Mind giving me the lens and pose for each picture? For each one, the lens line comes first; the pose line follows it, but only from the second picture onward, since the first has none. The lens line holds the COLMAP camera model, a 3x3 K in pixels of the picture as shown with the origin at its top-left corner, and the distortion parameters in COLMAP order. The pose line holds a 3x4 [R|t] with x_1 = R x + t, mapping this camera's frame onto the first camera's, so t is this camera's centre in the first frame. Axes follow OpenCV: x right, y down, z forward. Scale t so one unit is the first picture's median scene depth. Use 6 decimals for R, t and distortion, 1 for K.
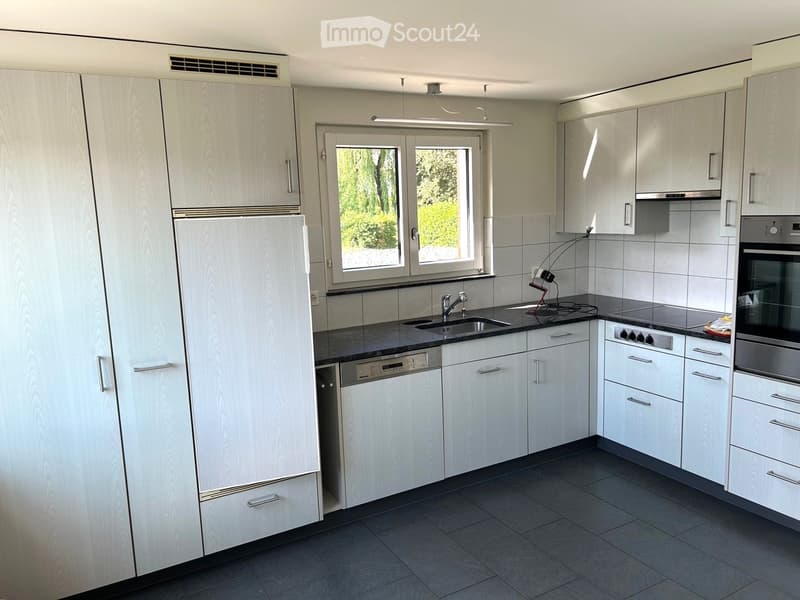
lens RADIAL K [[613.7, 0, 400.0], [0, 613.7, 300.0], [0, 0, 1]] dist [0.071946, 0.000850]
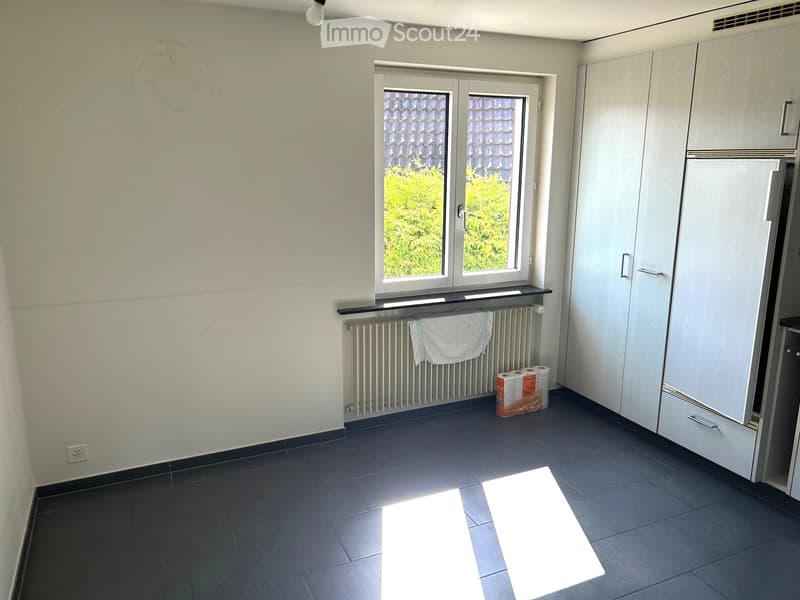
lens RADIAL K [[613.7, 0, 400.0], [0, 613.7, 300.0], [0, 0, 1]] dist [0.071946, 0.000850]
pose [[-0.080019, 0.246499, -0.965834, 0.950505], [-0.165396, 0.952226, 0.256729, -0.088885], [0.982976, 0.180288, -0.035426, 0.534343]]
